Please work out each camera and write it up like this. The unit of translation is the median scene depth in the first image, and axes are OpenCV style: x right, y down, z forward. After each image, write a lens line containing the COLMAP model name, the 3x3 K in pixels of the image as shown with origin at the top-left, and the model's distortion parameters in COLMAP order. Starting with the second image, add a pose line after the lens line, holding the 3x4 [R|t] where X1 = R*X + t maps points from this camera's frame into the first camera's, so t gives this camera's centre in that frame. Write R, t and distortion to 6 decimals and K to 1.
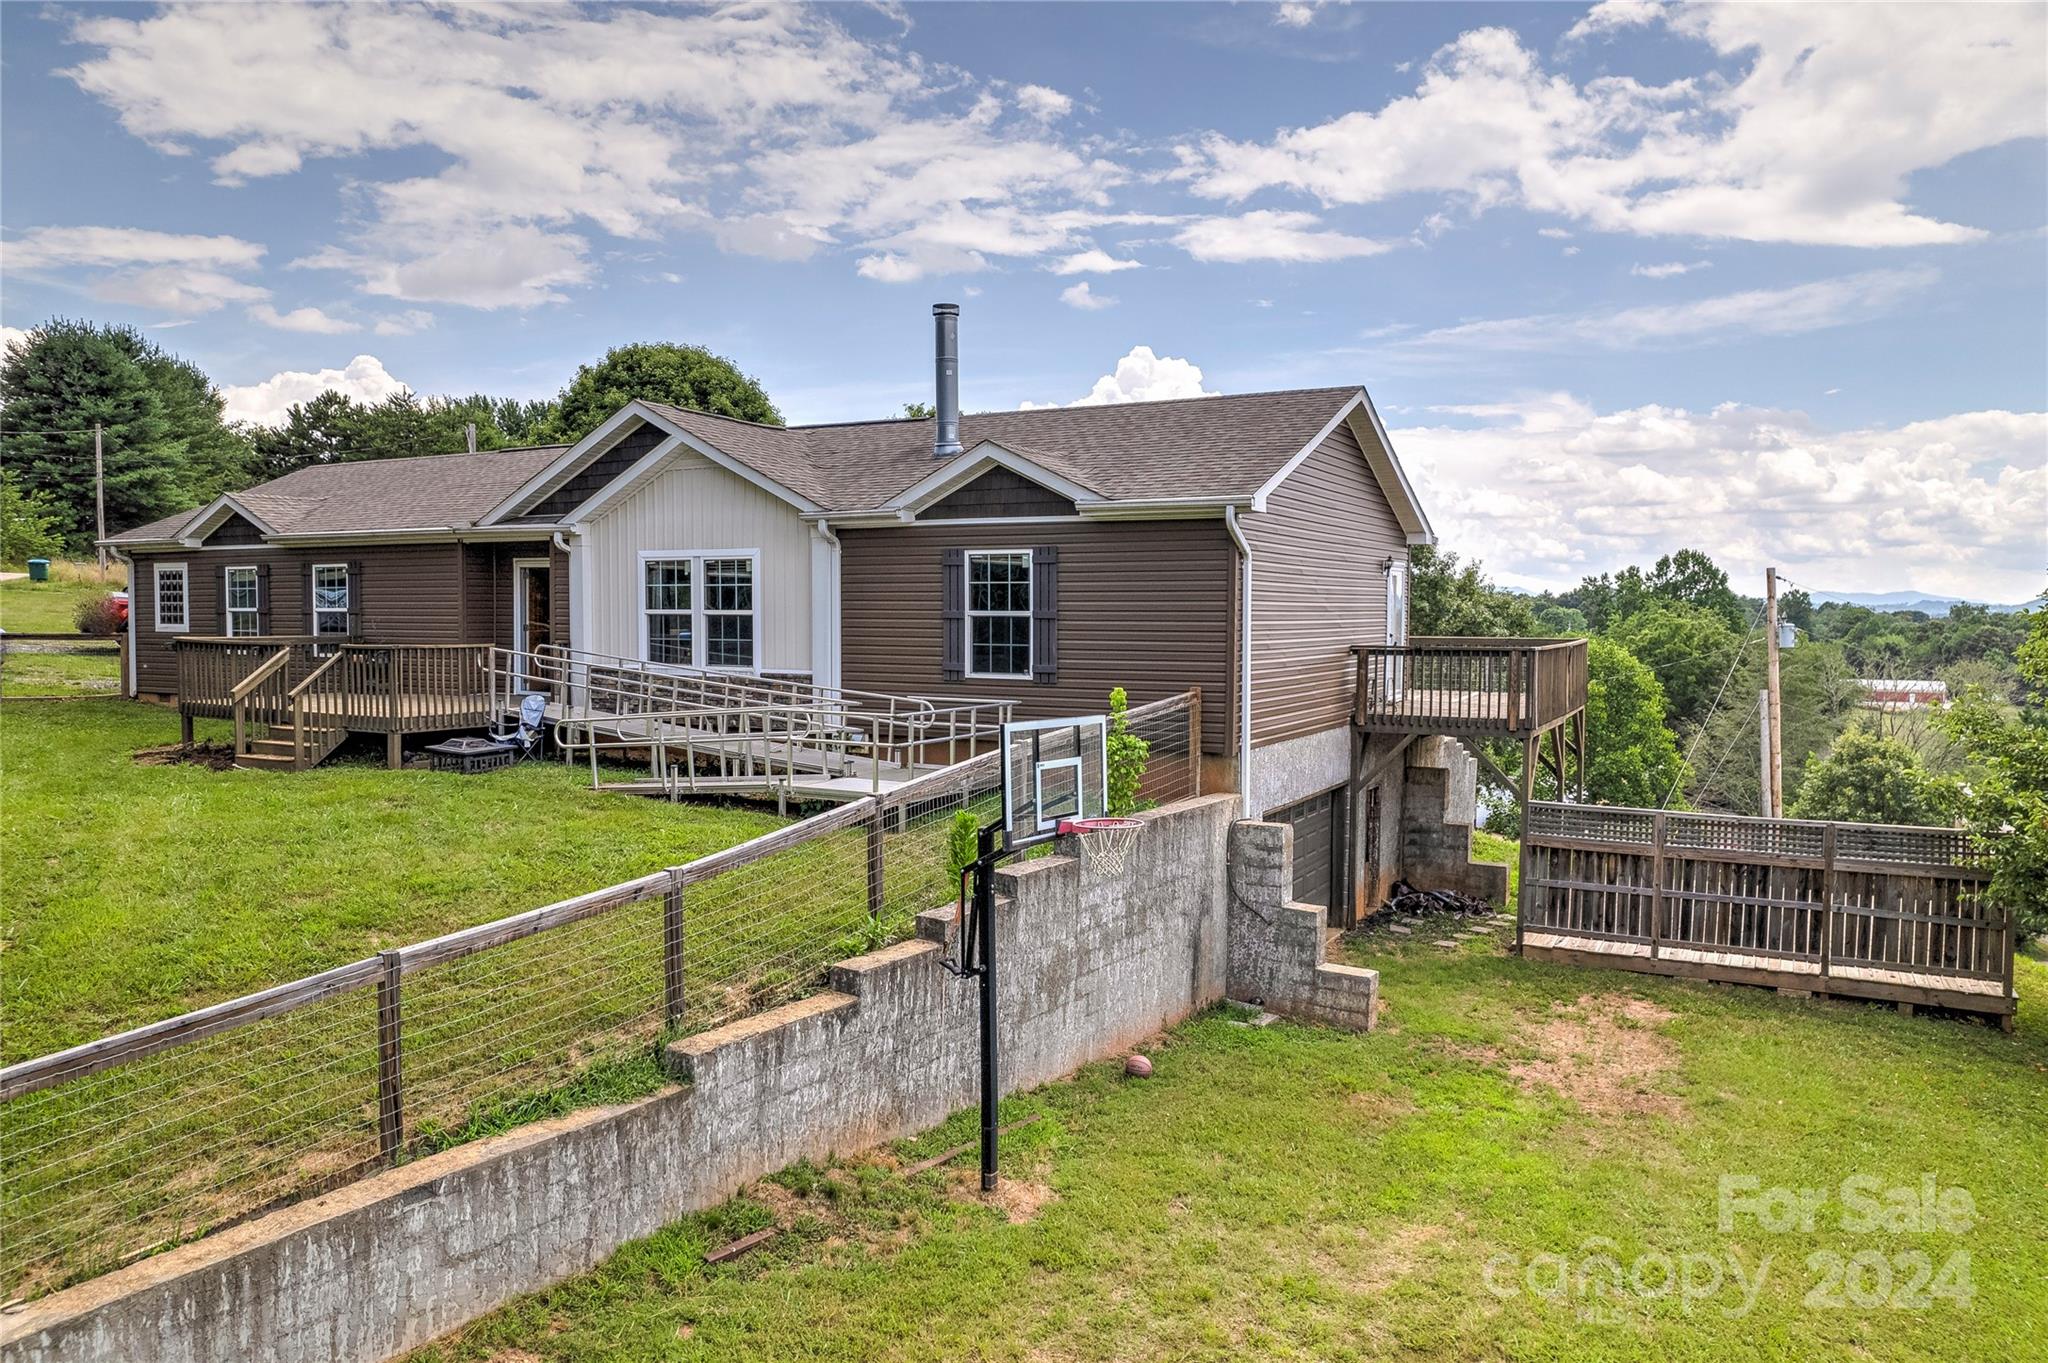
lens RADIAL K [[1432.4, 0, 1025.6], [0, 1432.4, 697.9], [0, 0, 1]] dist [-0.026472, 0.001326]
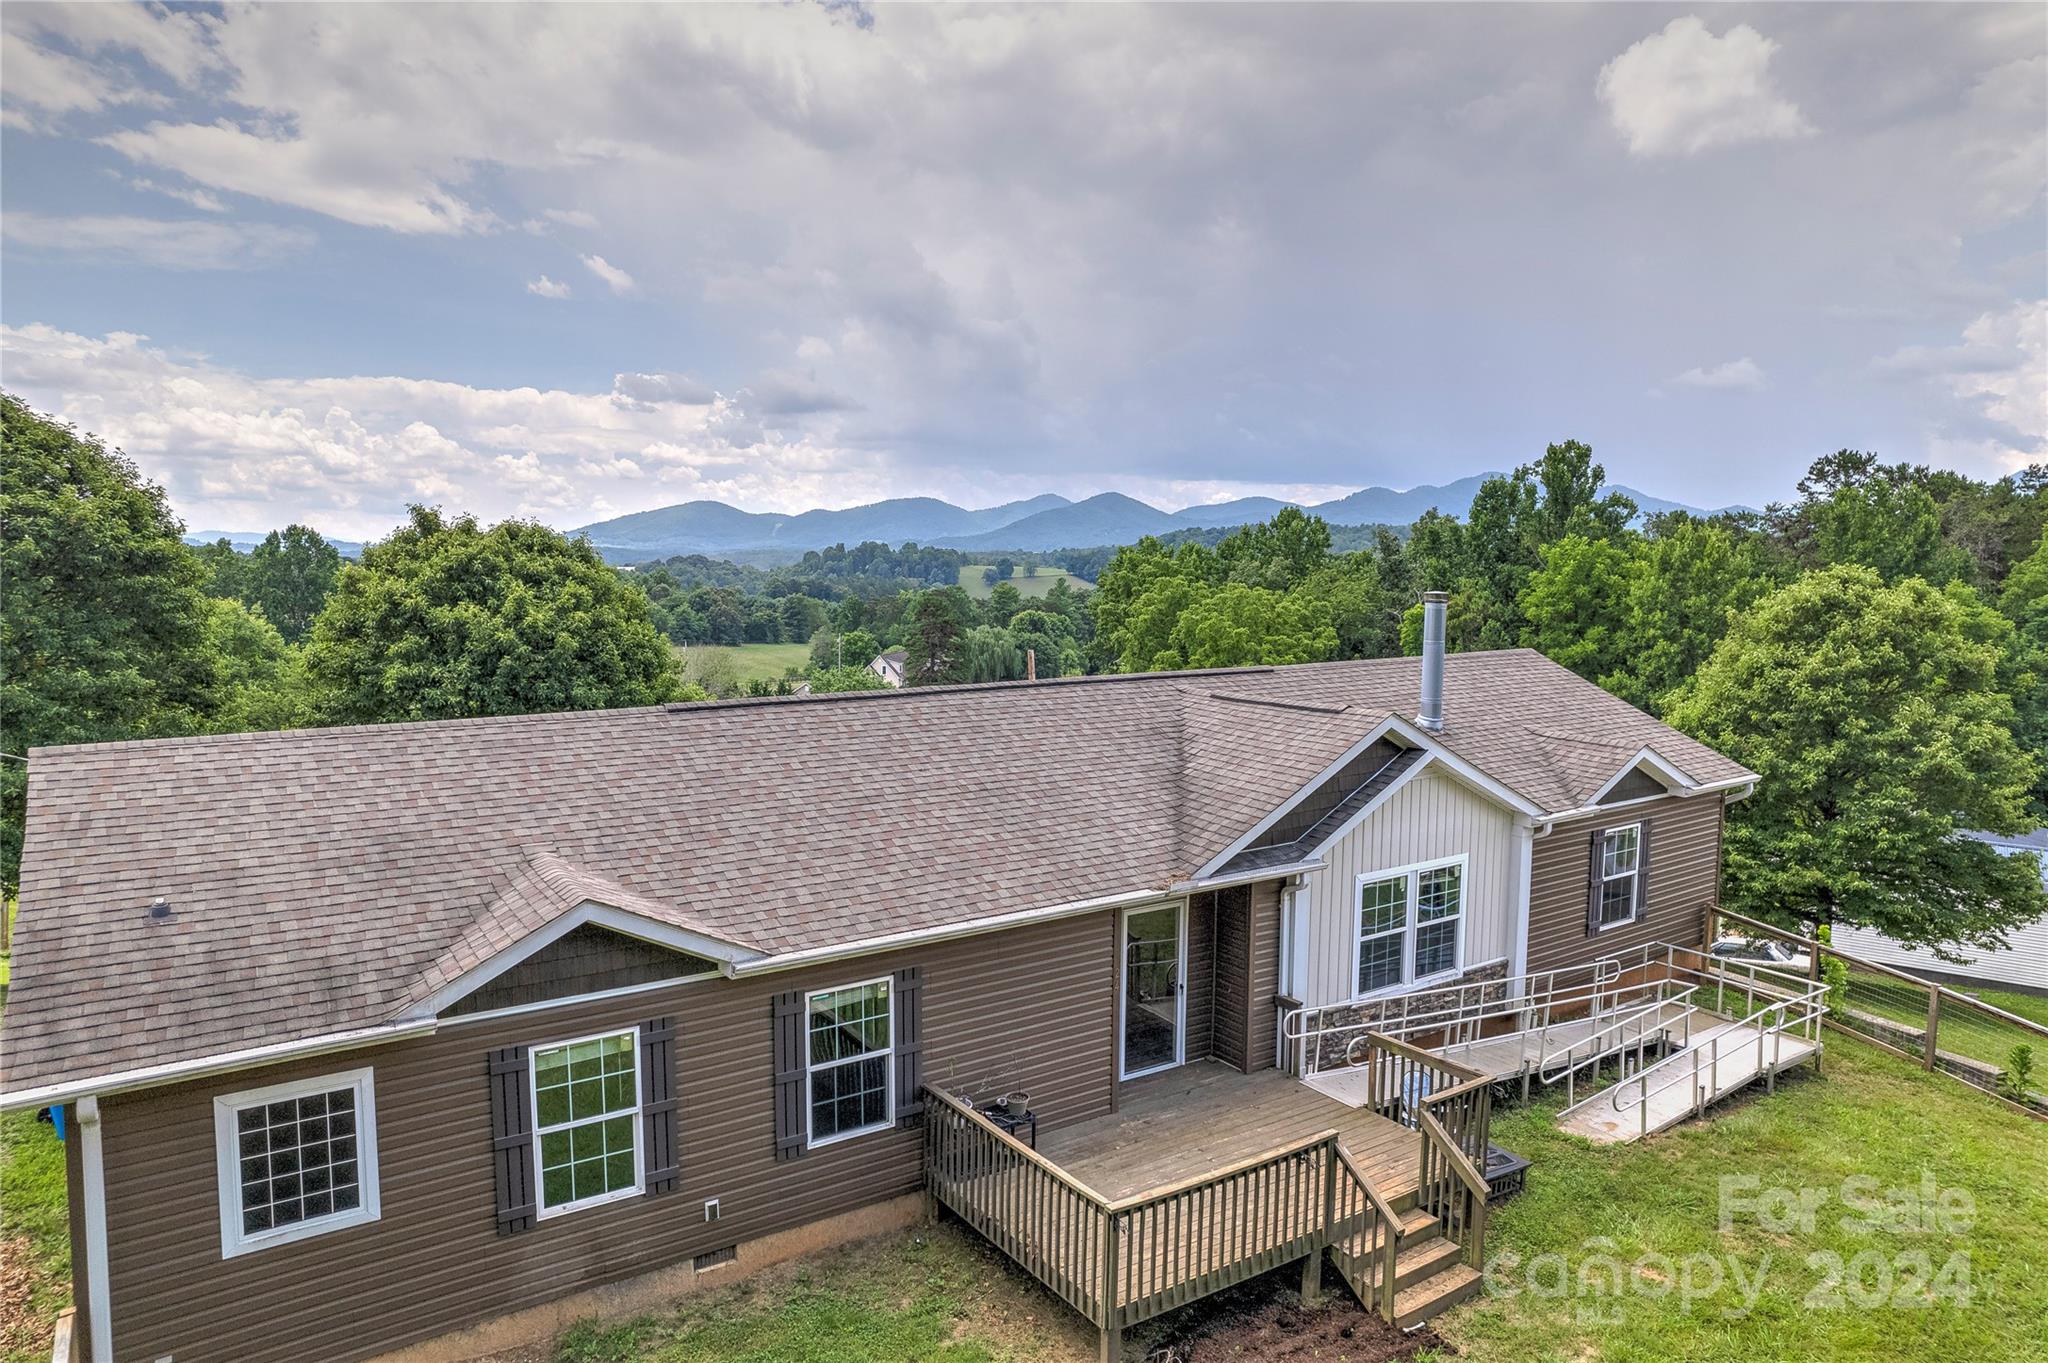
lens RADIAL K [[1317.8, 0, 1081.6], [0, 1317.8, 673.7], [0, 0, 1]] dist [-0.019569, 0.011581]
pose [[0.430463, -0.087776, 0.898330, -1.102574], [0.047093, 0.996089, 0.074762, -0.305775], [-0.901379, 0.010123, 0.432913, 0.816984]]
